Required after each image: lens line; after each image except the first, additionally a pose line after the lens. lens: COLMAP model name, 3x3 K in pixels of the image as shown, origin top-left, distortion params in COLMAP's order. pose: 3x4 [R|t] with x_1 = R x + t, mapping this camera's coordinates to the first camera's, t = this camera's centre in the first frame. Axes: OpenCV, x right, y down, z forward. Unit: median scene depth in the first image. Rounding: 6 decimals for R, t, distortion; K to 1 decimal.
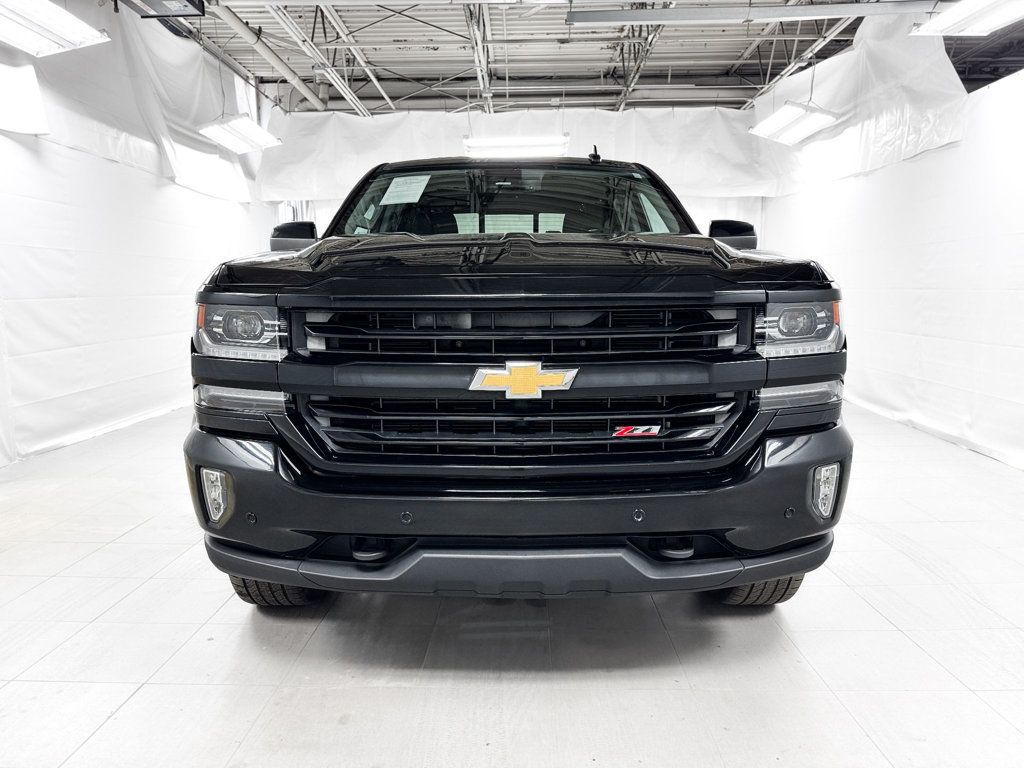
lens RADIAL K [[727.8, 0, 511.3], [0, 727.8, 388.8], [0, 0, 1]] dist [0.011955, -0.002408]
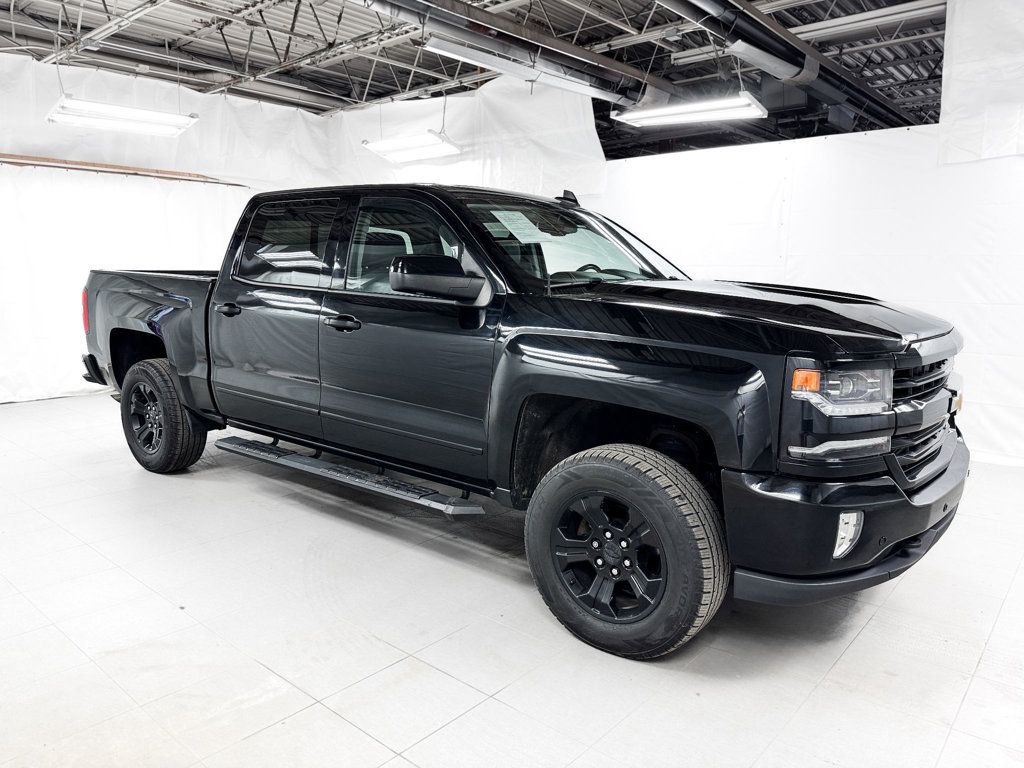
lens RADIAL K [[727.8, 0, 511.0], [0, 727.8, 383.3], [0, 0, 1]] dist [0.011955, -0.002408]
pose [[0.632952, -0.108980, 0.766483, -0.349228], [0.093246, 0.993567, 0.064266, -0.047007], [-0.768555, 0.030794, 0.639042, 0.142983]]
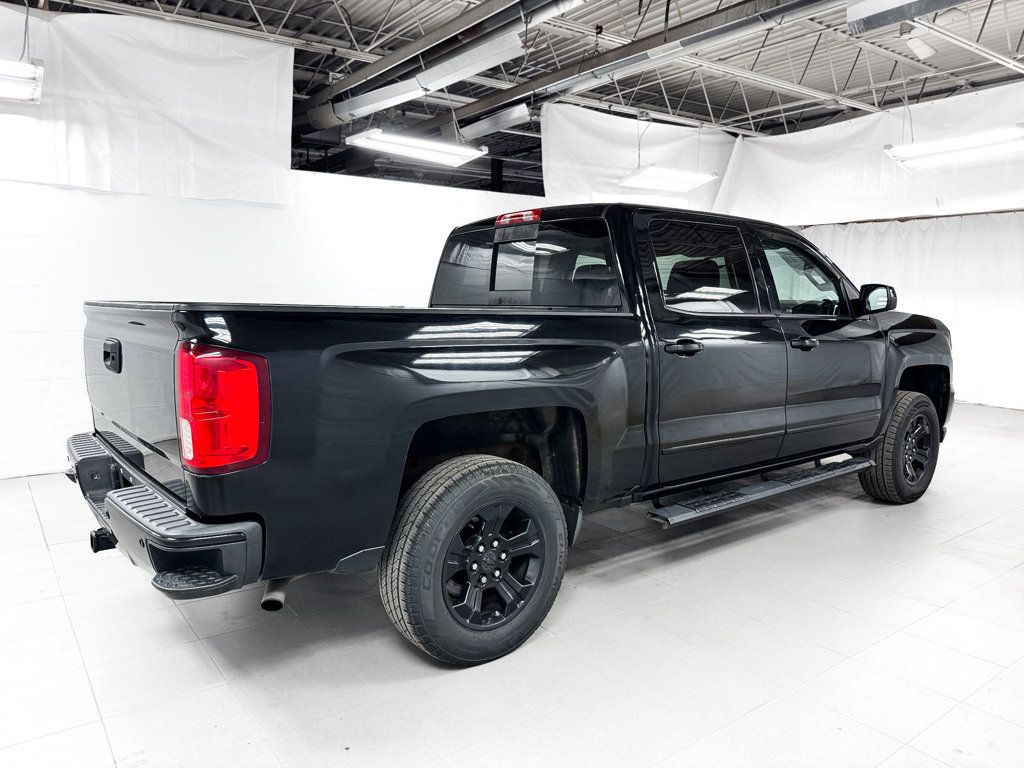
lens RADIAL K [[727.8, 0, 506.1], [0, 727.8, 380.9], [0, 0, 1]] dist [0.011955, -0.002408]
pose [[-0.613453, -0.090602, 0.784517, -0.341029], [0.105565, 0.975075, 0.195155, -0.144226], [-0.782644, 0.202536, -0.588599, 0.852310]]
